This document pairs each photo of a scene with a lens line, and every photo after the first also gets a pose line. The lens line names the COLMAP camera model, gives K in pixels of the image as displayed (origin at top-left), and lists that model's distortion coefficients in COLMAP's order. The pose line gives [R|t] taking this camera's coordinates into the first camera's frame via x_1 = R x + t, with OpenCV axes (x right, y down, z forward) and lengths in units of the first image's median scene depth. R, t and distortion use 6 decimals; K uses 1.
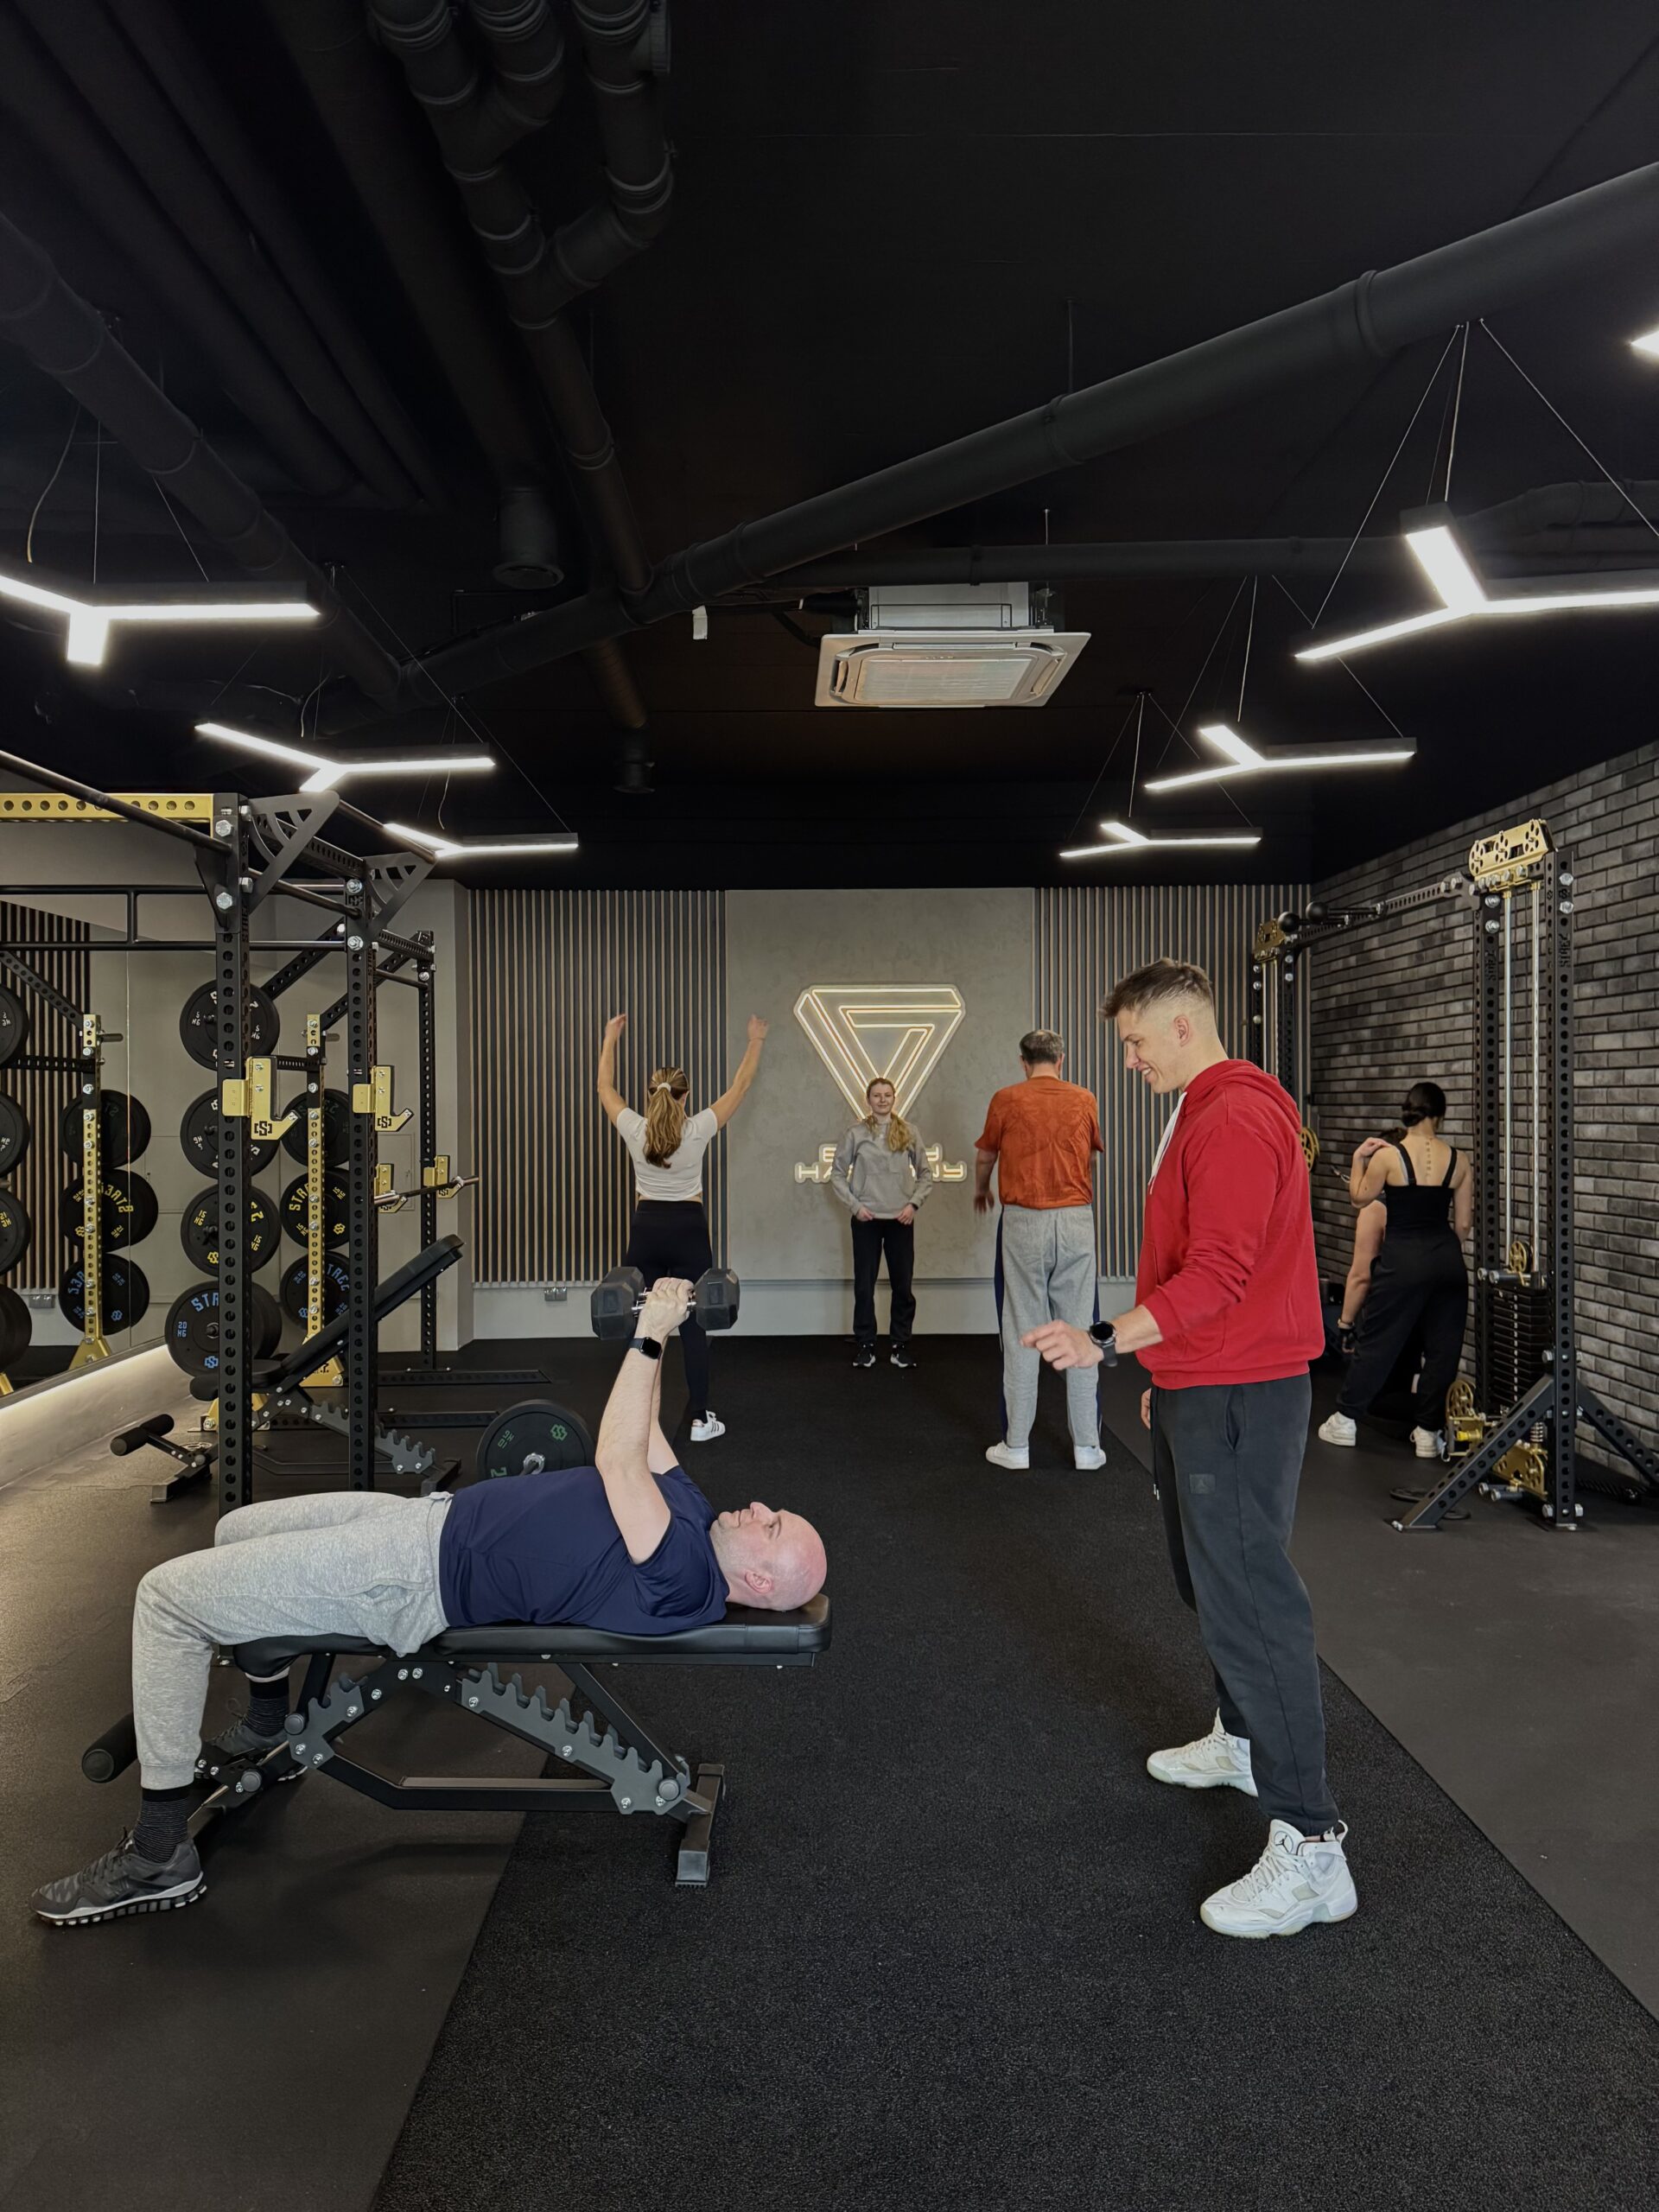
lens RADIAL K [[1564.0, 0, 811.7], [0, 1564.0, 1112.2], [0, 0, 1]] dist [0.101018, -0.096687]
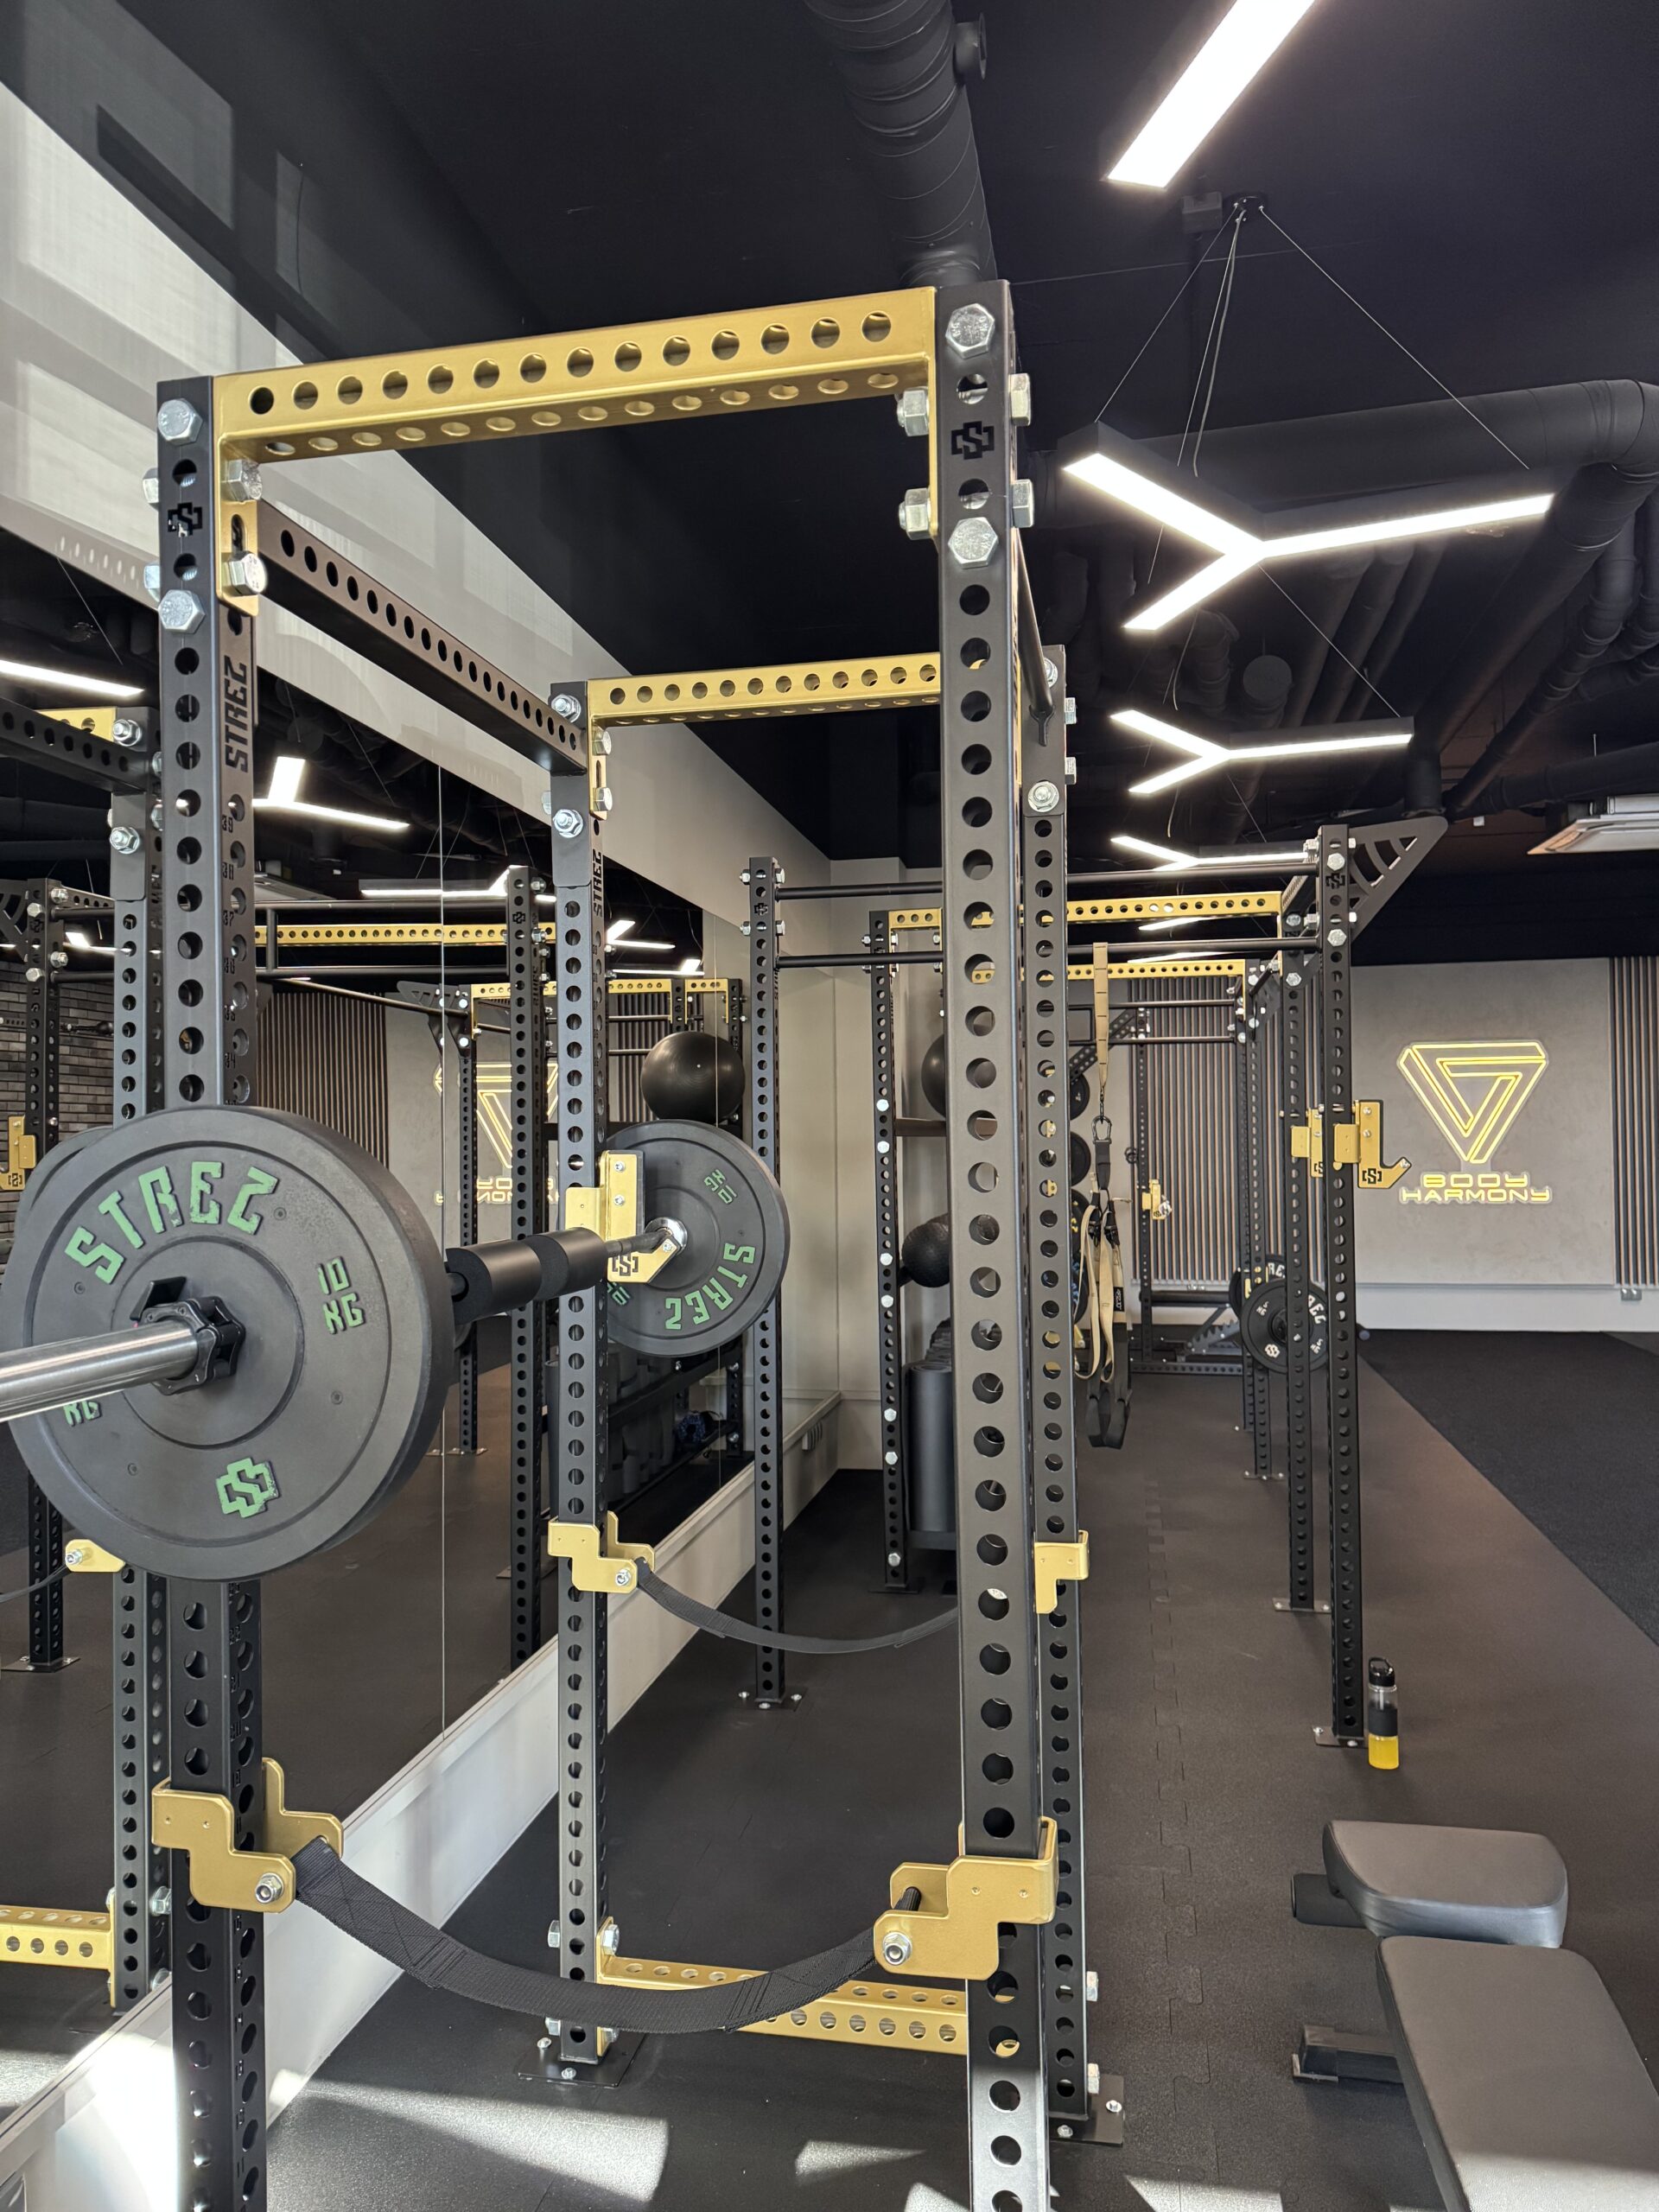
lens RADIAL K [[1564.0, 0, 823.8], [0, 1564.0, 1105.7], [0, 0, 1]] dist [0.101018, -0.096687]
pose [[0.980553, -0.008699, -0.196062, -0.235867], [0.004693, 0.999771, -0.020891, -0.008680], [0.196199, 0.019565, 0.980369, -0.346852]]
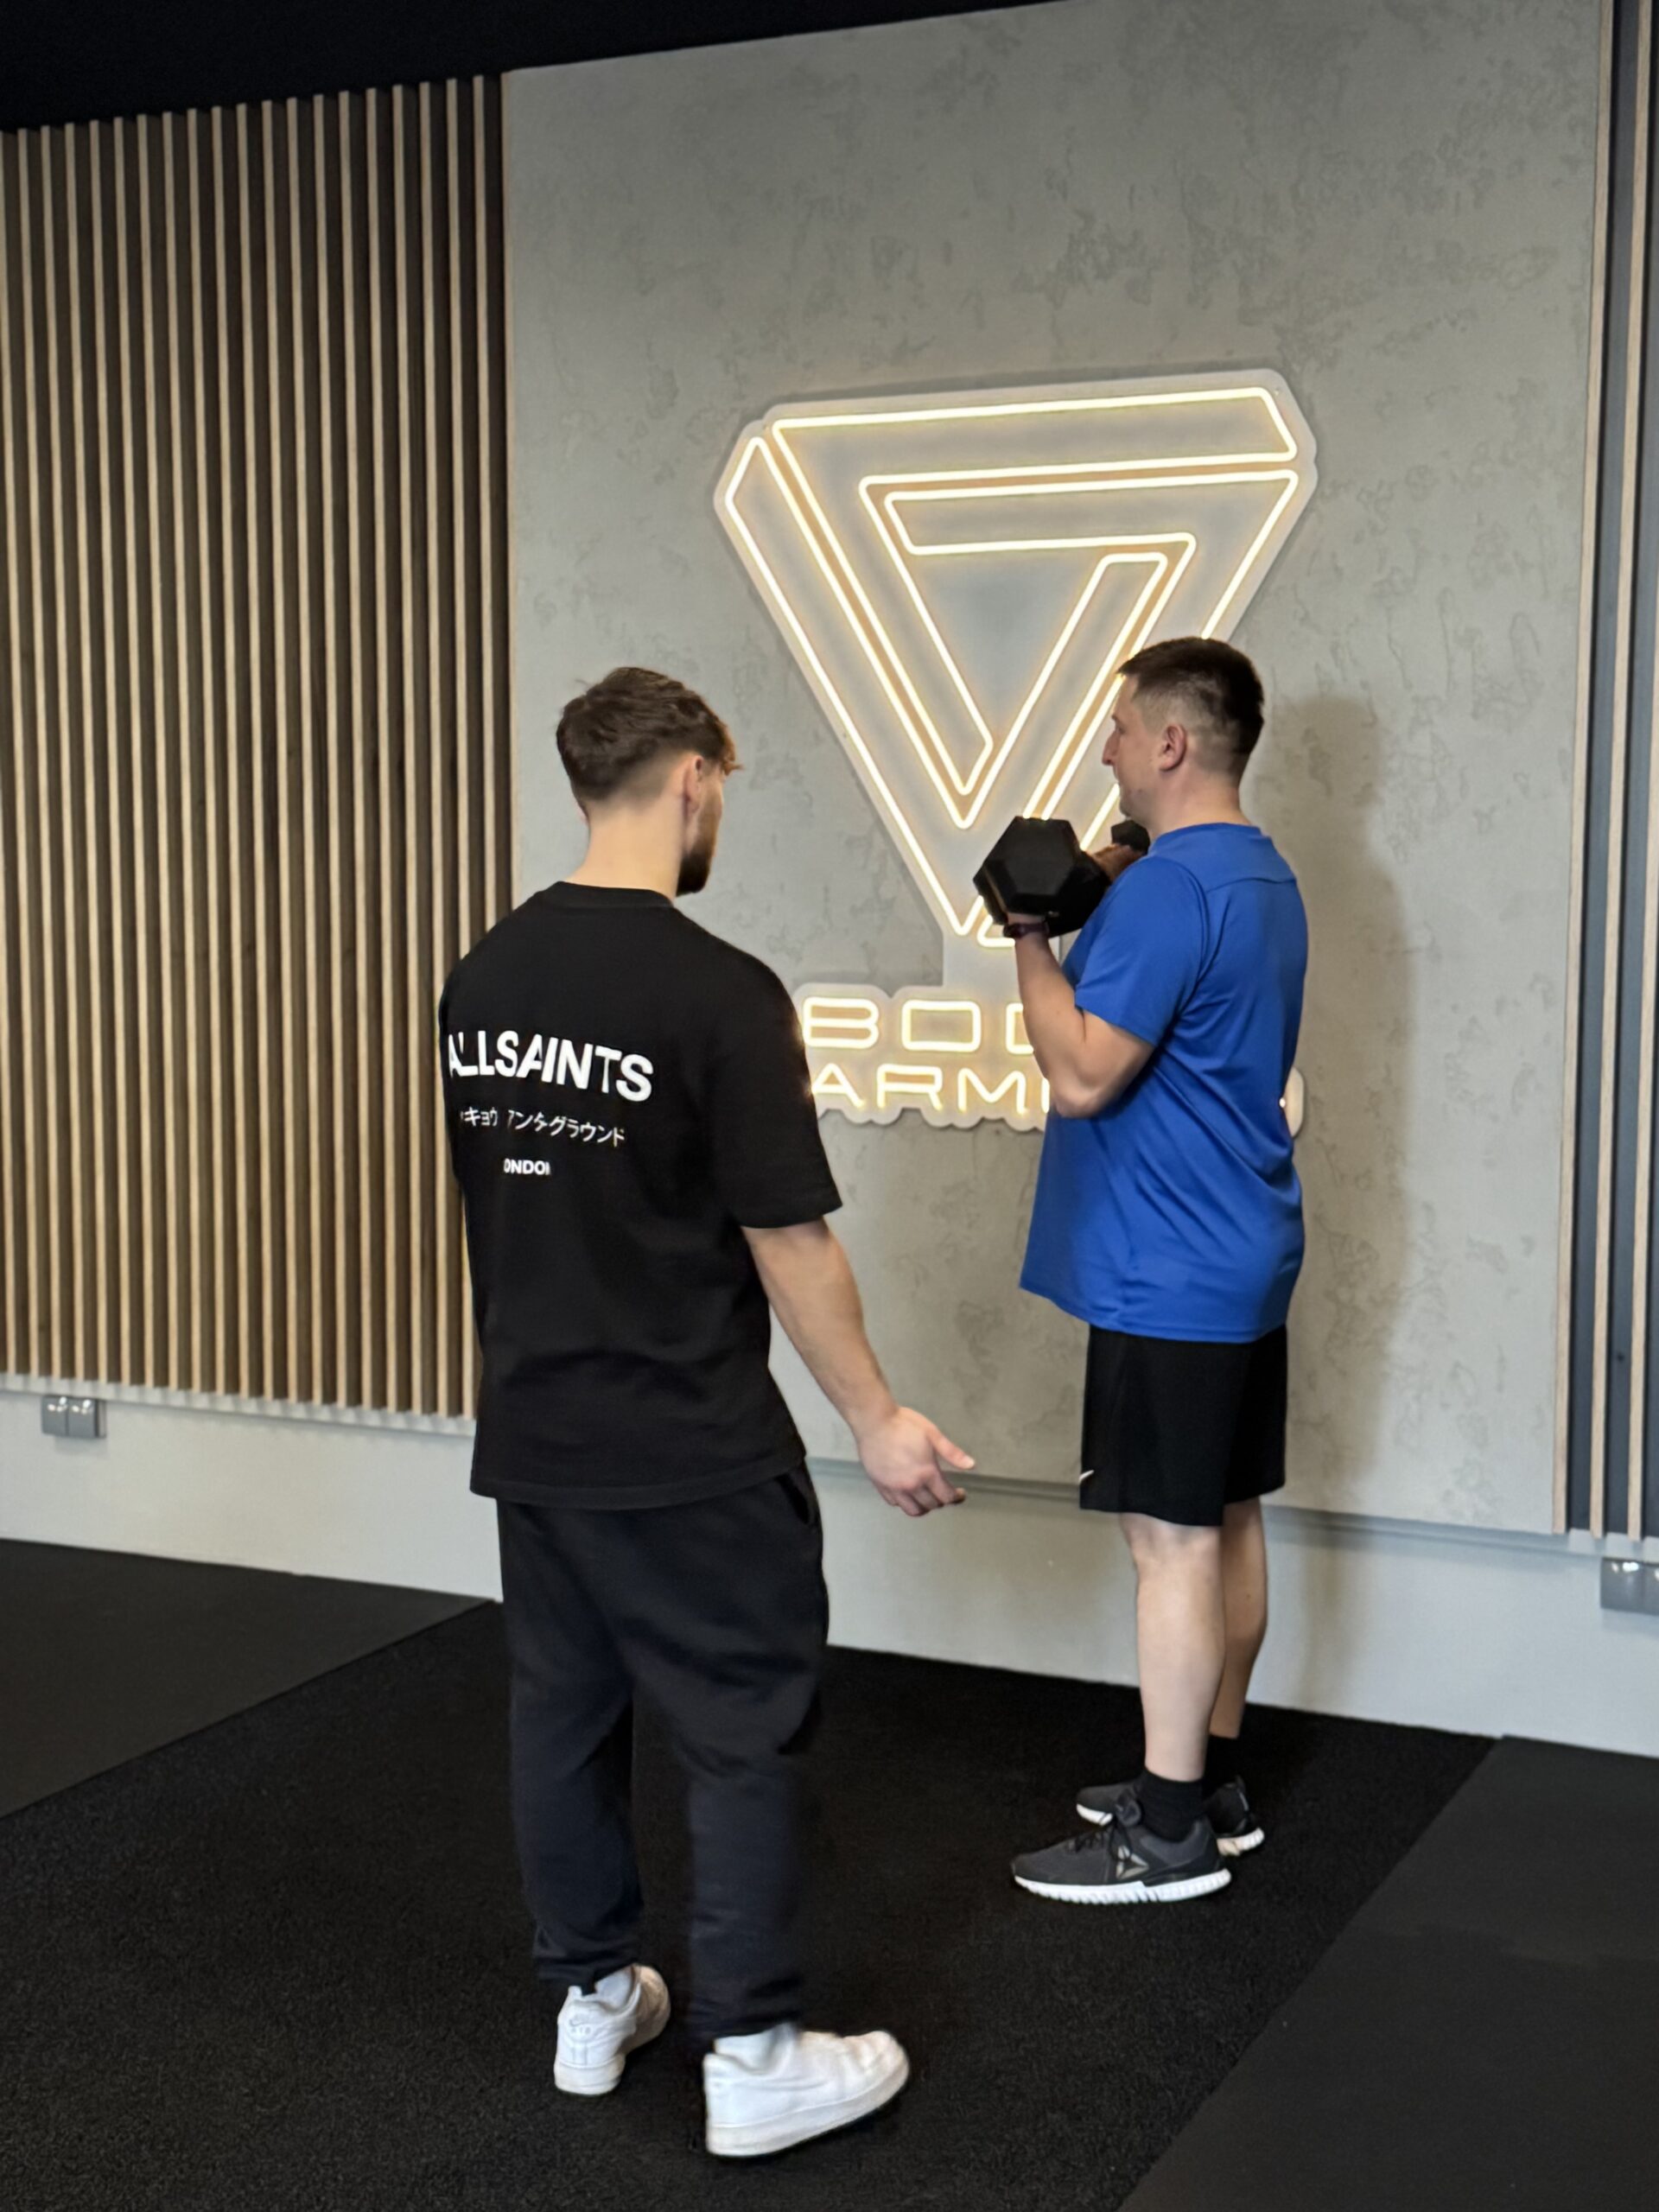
lens RADIAL K [[3002.9, 0, 814.8], [0, 3002.9, 1152.4], [0, 0, 1]] dist [0.124150, 0.000000]
pose [[0.896808, 0.055820, -0.438885, 0.279132], [-0.013328, 0.994967, 0.099312, -0.003215], [0.442220, -0.083214, 0.893038, 0.578160]]
